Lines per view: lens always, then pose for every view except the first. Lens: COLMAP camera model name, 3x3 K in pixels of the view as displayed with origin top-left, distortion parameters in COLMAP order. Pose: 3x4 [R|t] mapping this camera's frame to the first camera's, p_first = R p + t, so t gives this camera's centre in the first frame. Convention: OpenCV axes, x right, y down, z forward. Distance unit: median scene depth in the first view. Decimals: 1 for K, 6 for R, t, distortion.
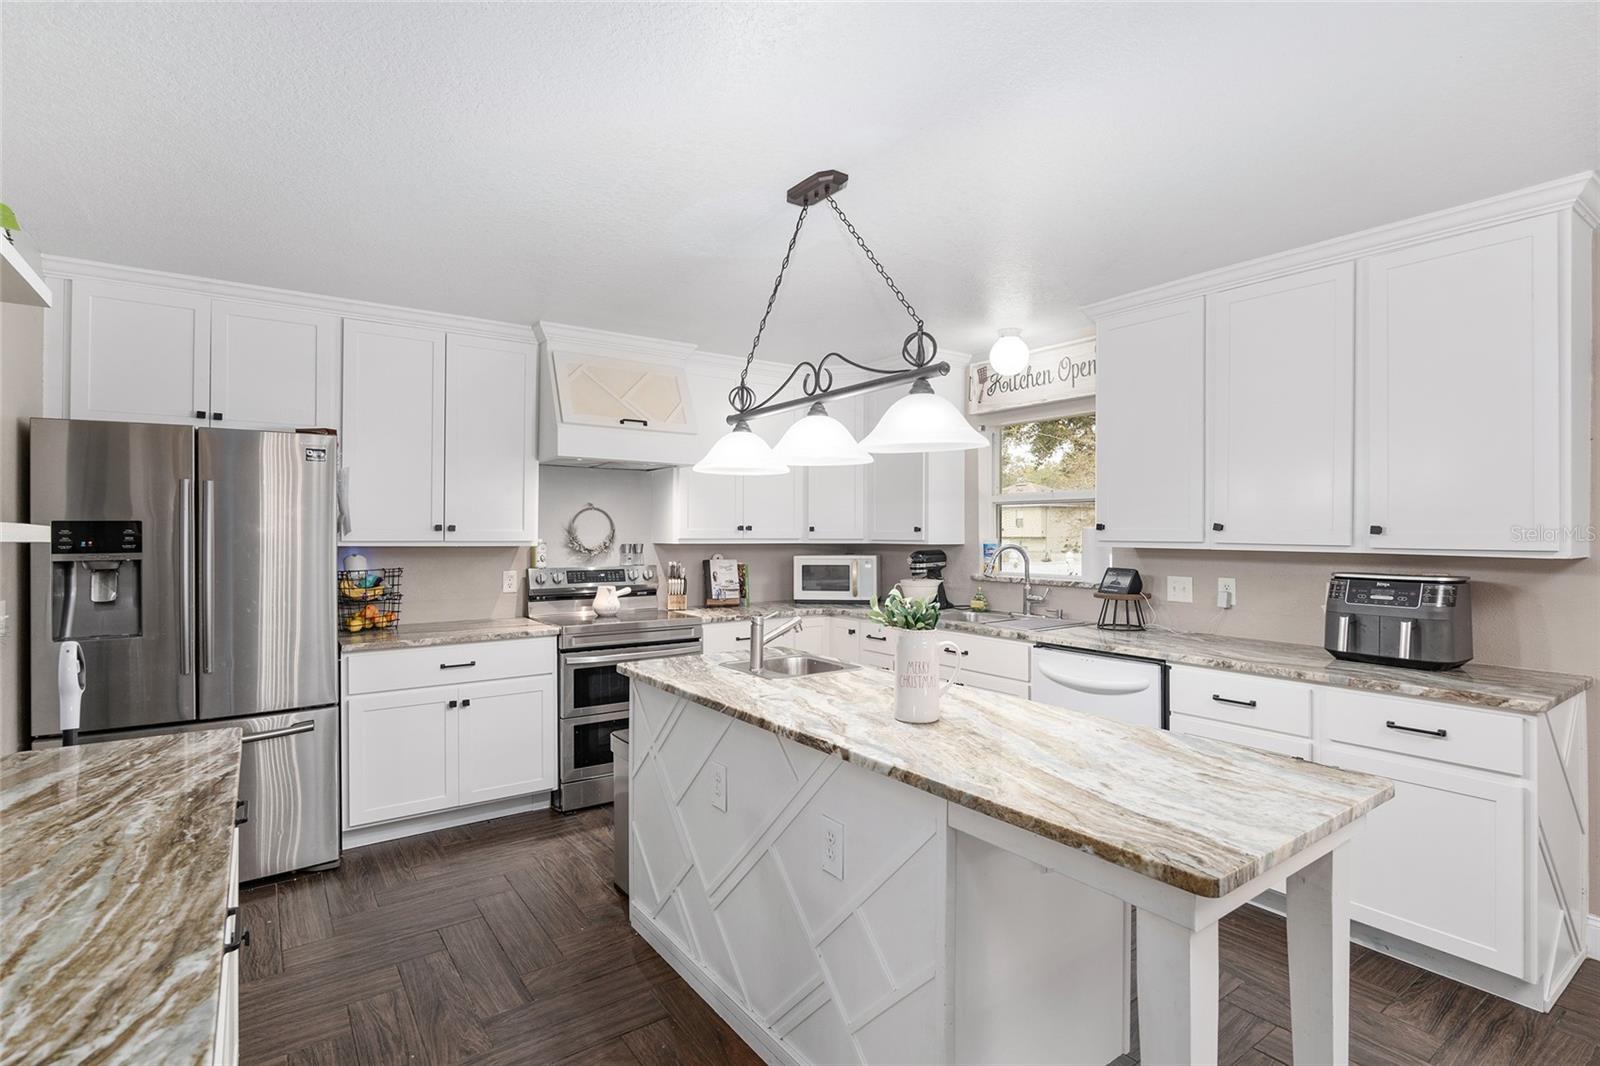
lens RADIAL K [[767.7, 0, 805.3], [0, 767.7, 528.4], [0, 0, 1]] dist [-0.010653, 0.000231]
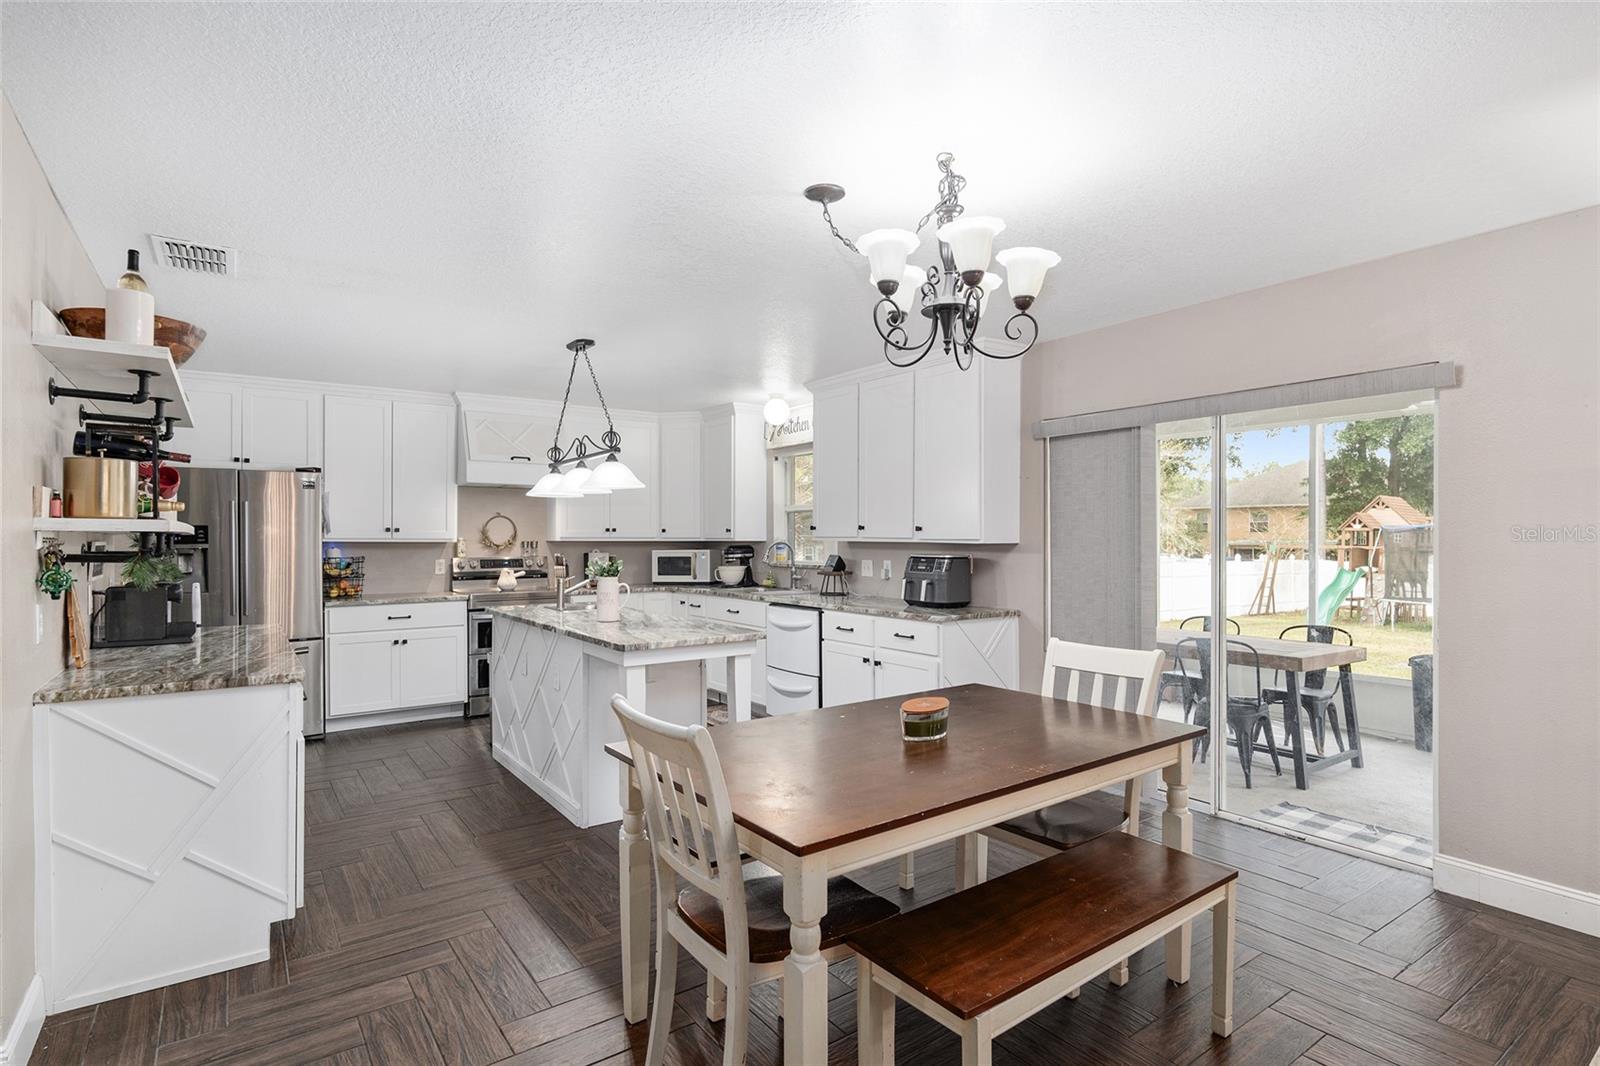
lens RADIAL K [[799.6, 0, 797.2], [0, 799.6, 538.1], [0, 0, 1]] dist [0.002950, 0.000094]
pose [[0.999968, -0.002691, -0.007477, 0.345029], [0.002737, 0.999977, 0.006173, 0.008100], [0.007460, -0.006193, 0.999953, -0.582950]]
